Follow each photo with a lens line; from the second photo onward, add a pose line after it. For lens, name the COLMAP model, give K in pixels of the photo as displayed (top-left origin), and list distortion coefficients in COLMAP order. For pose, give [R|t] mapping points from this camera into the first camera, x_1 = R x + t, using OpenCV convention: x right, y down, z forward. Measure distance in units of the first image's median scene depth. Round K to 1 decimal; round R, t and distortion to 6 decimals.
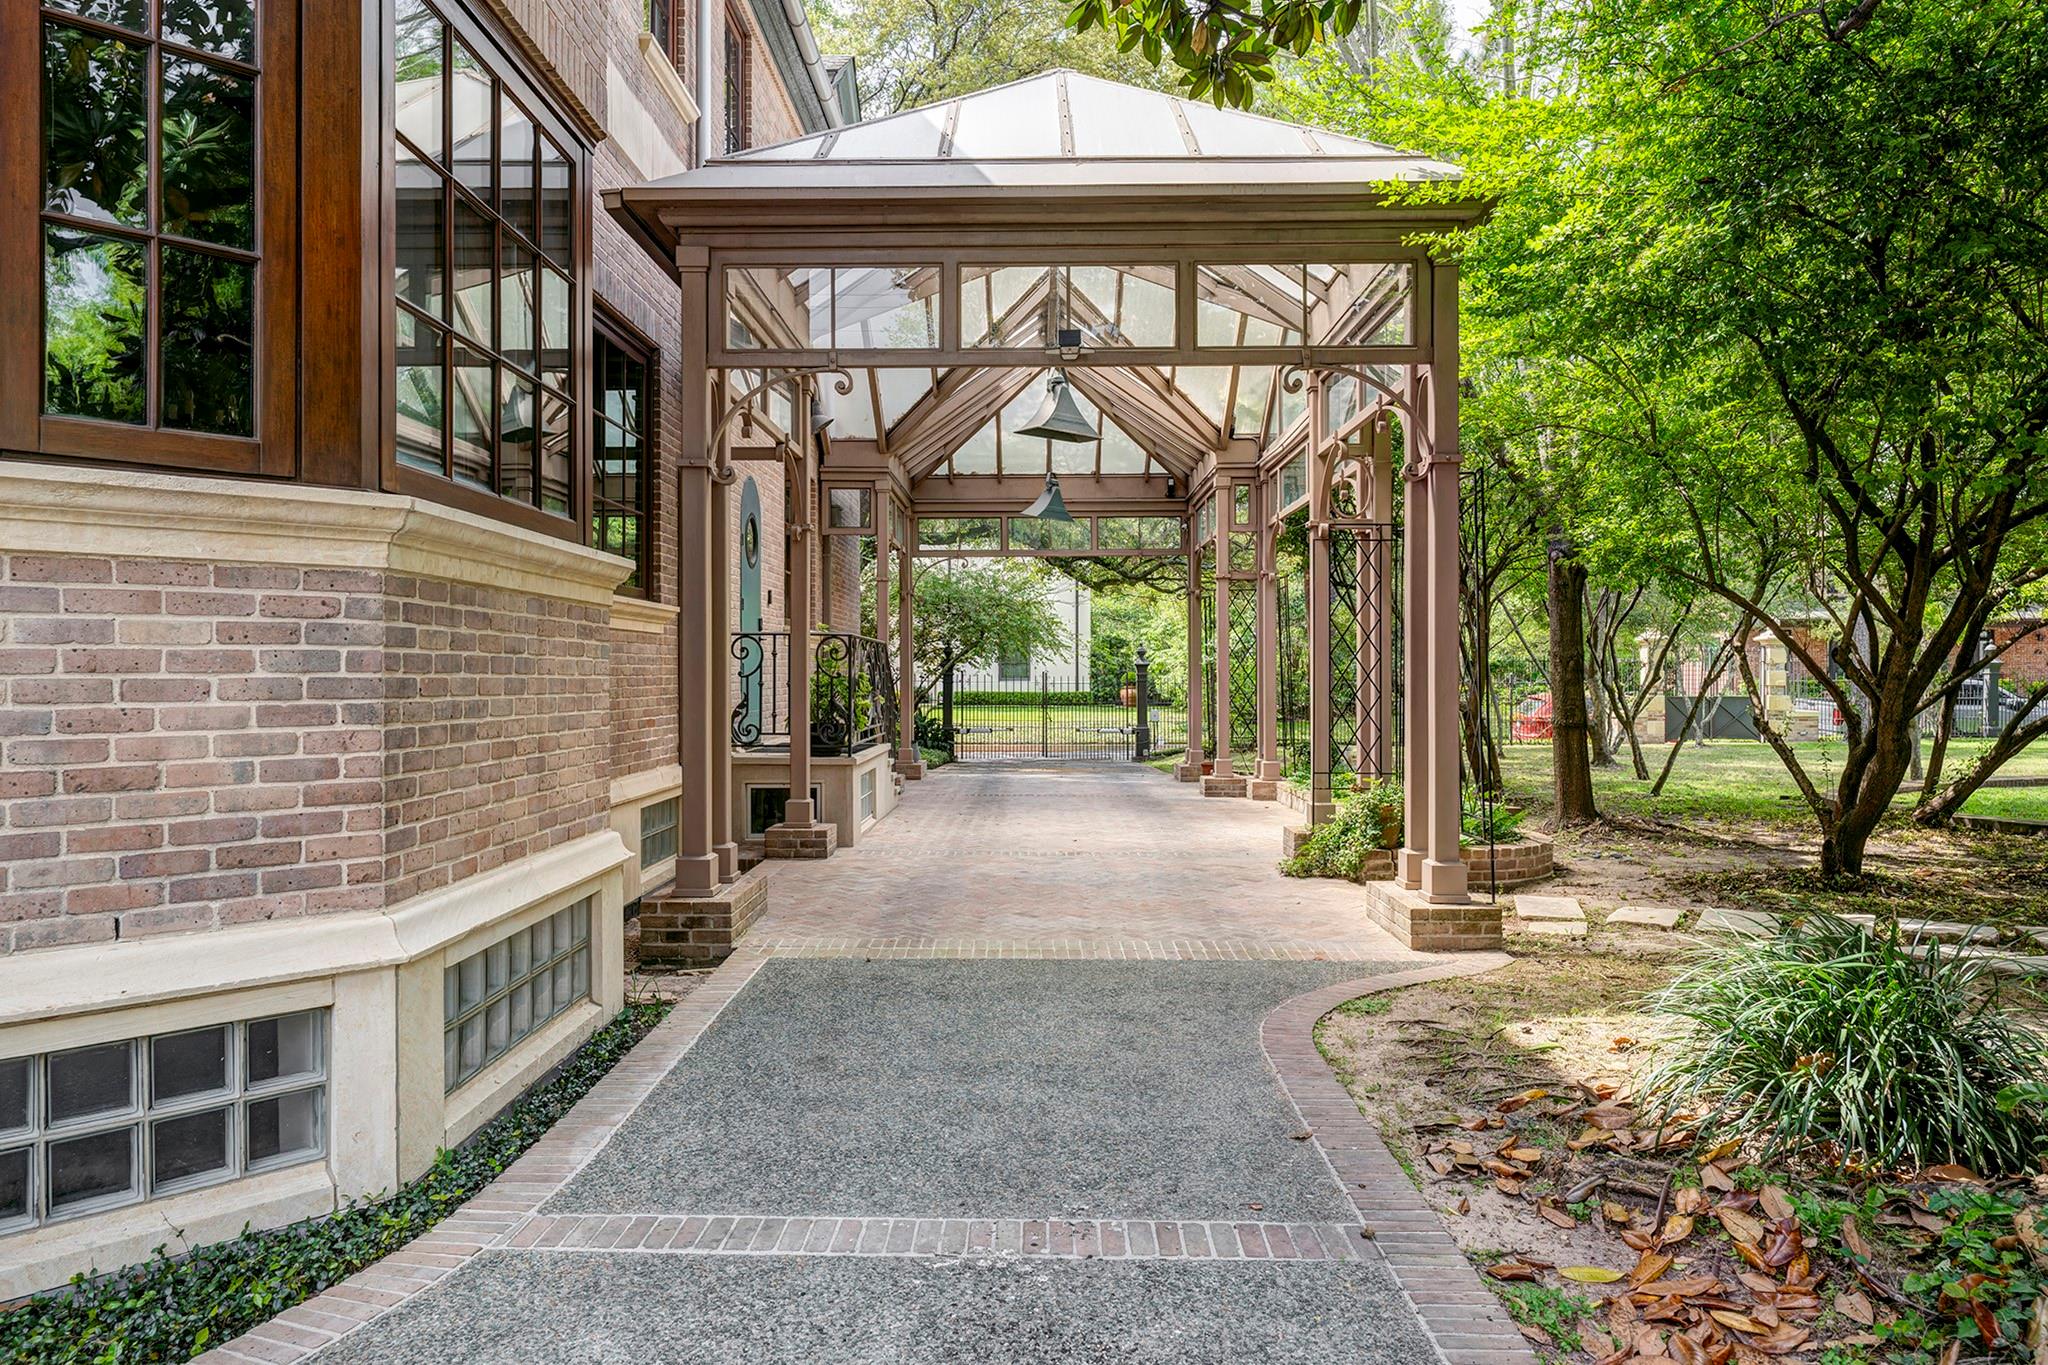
lens RADIAL K [[1329.8, 0, 1020.4], [0, 1329.8, 679.7], [0, 0, 1]] dist [-0.004206, 0.000088]
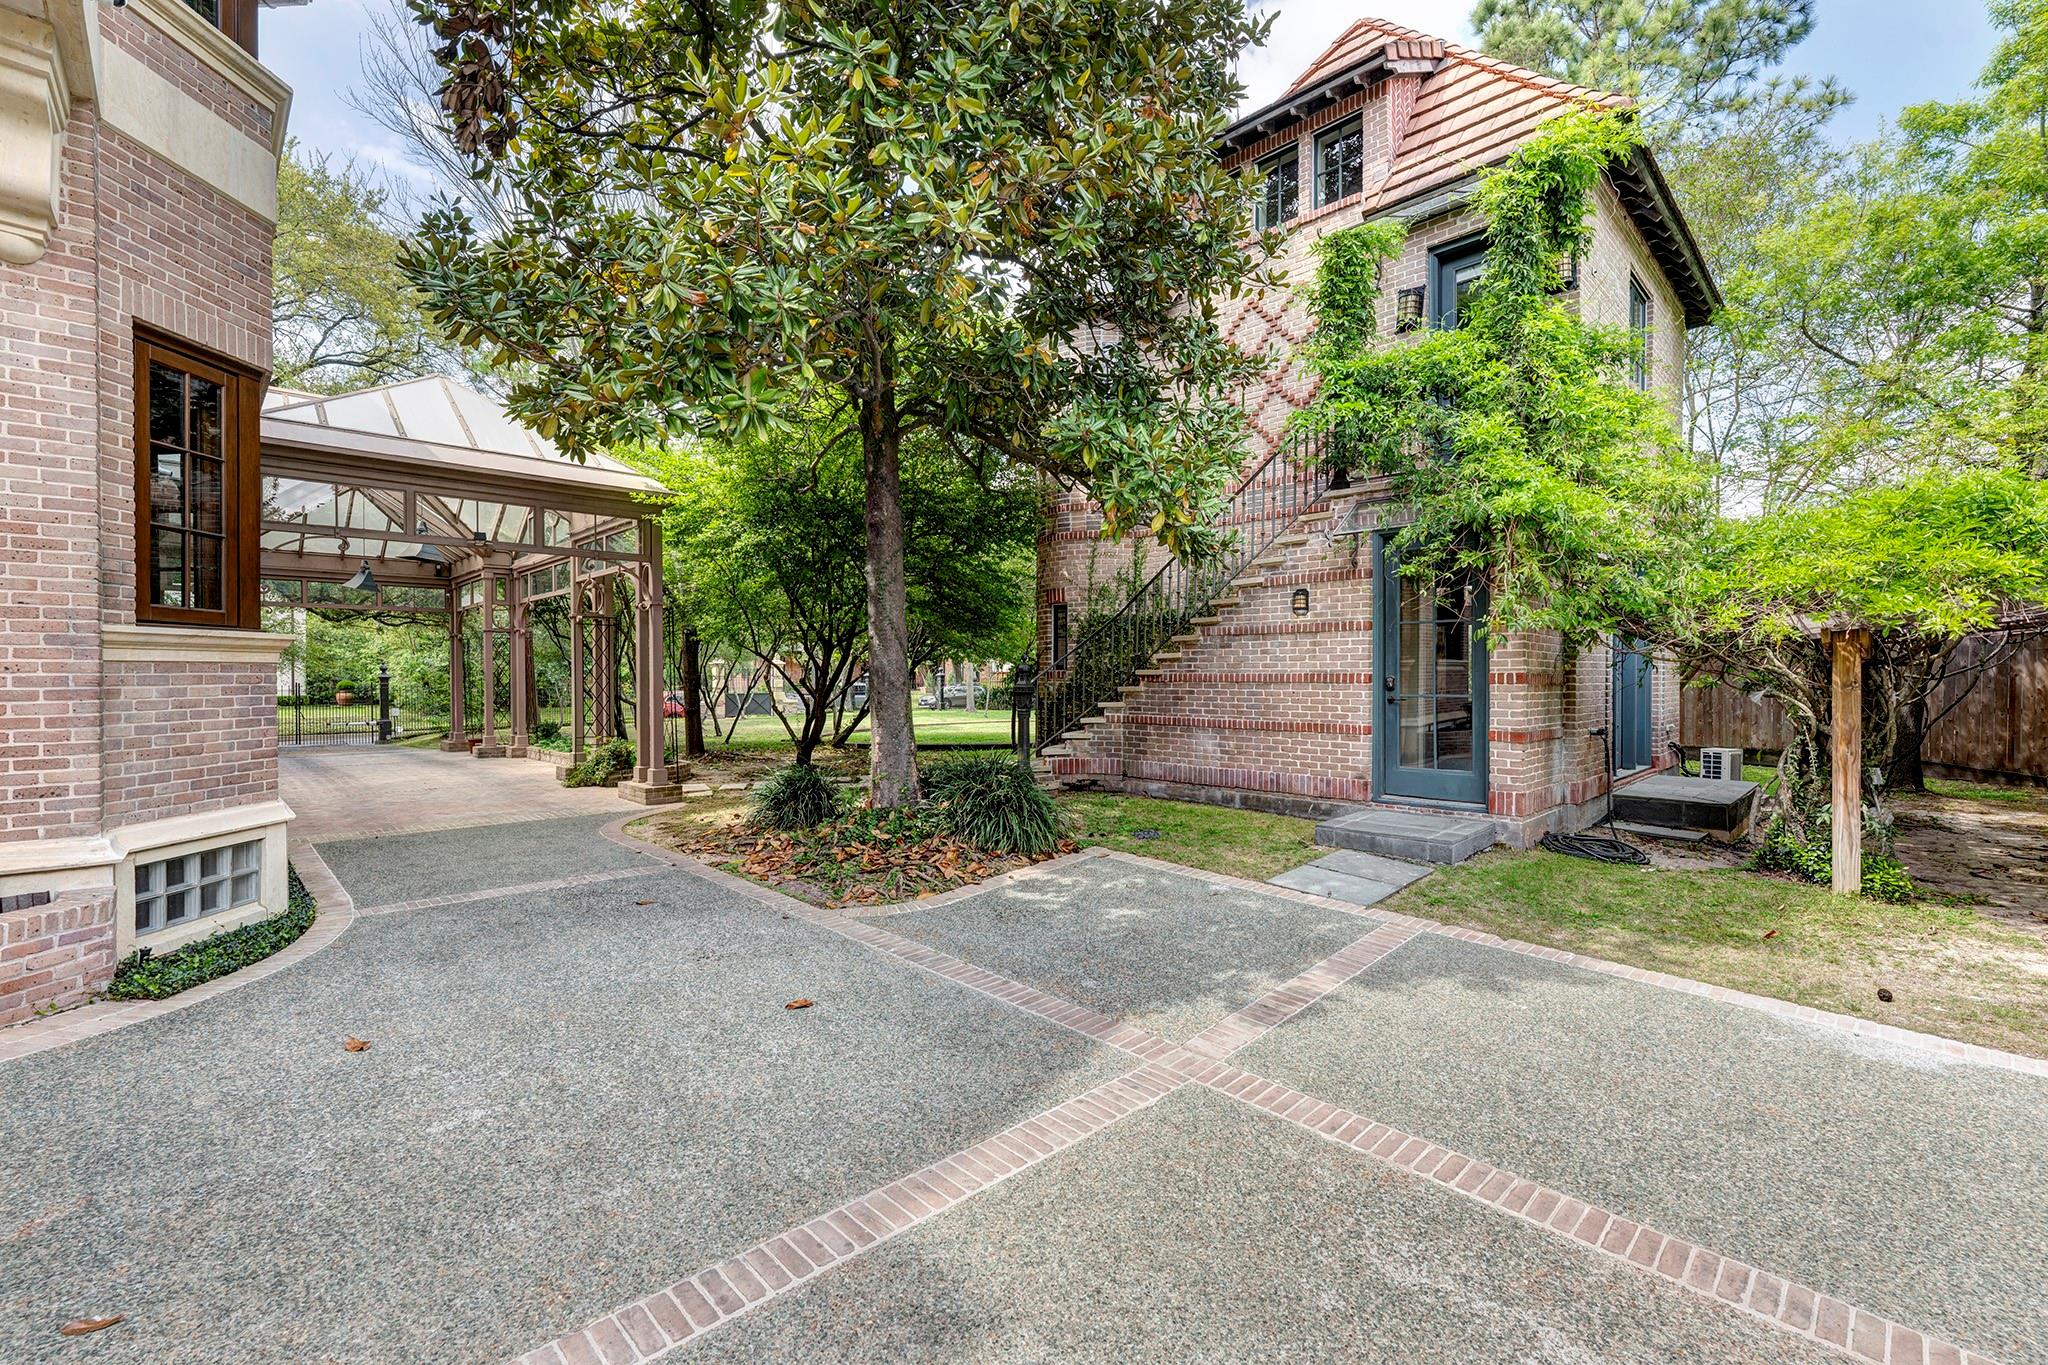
lens RADIAL K [[841.3, 0, 1022.8], [0, 841.3, 686.2], [0, 0, 1]] dist [0.001513, 0.000071]
pose [[0.694502, -0.006790, 0.719459, -0.285119], [0.002427, 0.999972, 0.007094, -0.021173], [-0.719487, -0.003181, 0.694499, -0.485289]]
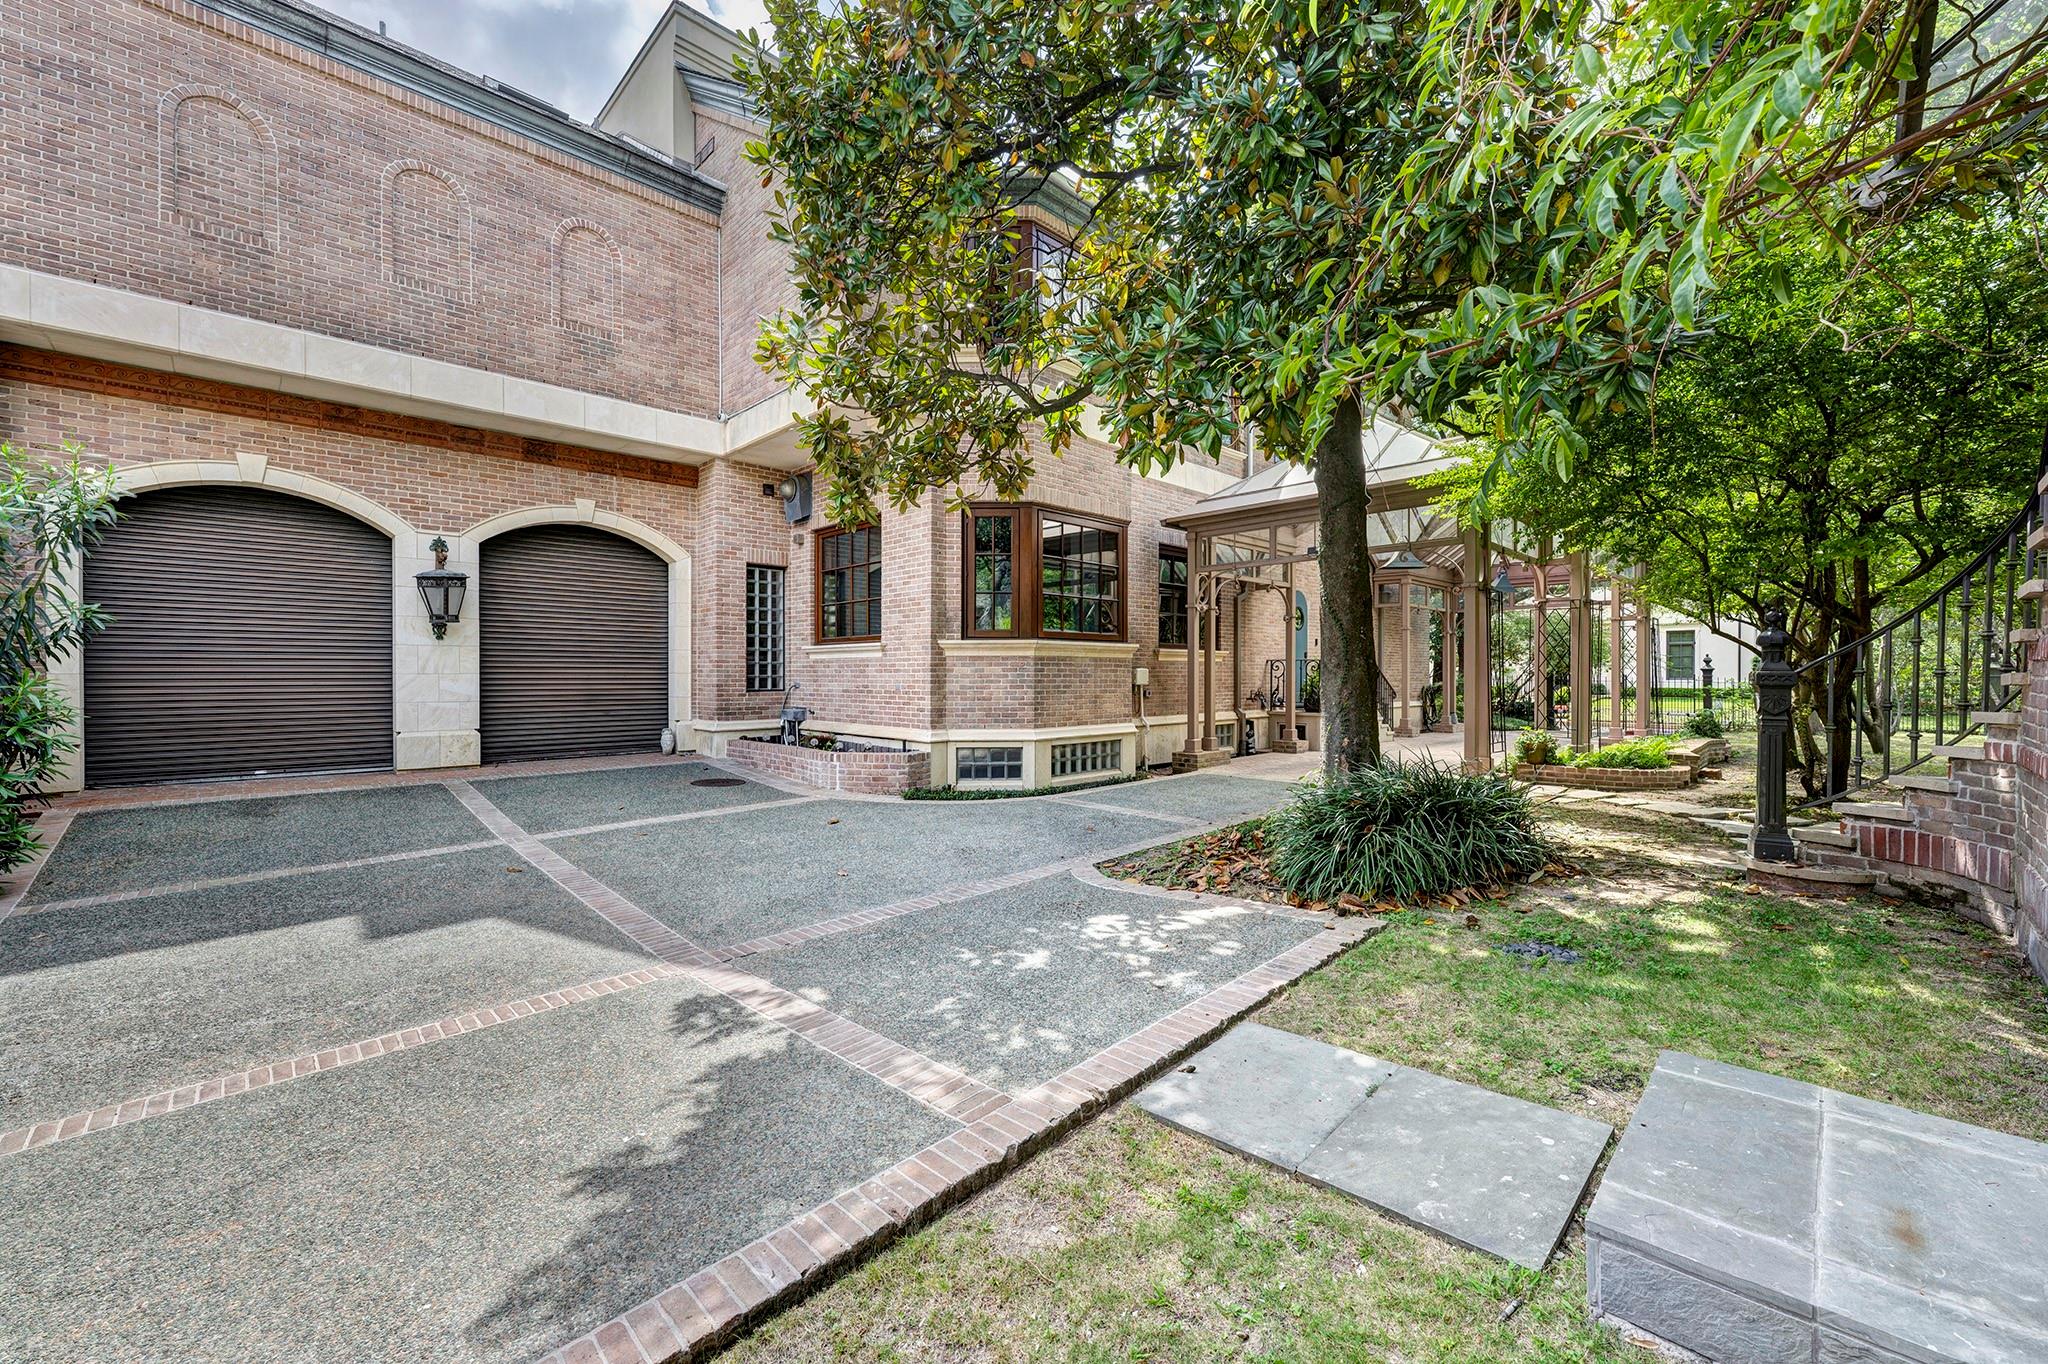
lens RADIAL K [[818.6, 0, 1027.5], [0, 818.6, 676.9], [0, 0, 1]] dist [-0.002605, -0.000167]
pose [[0.718883, 0.006128, -0.695104, 0.662723], [-0.005058, 0.999981, 0.003586, -0.008670], [0.695112, 0.000938, 0.718900, -0.475850]]
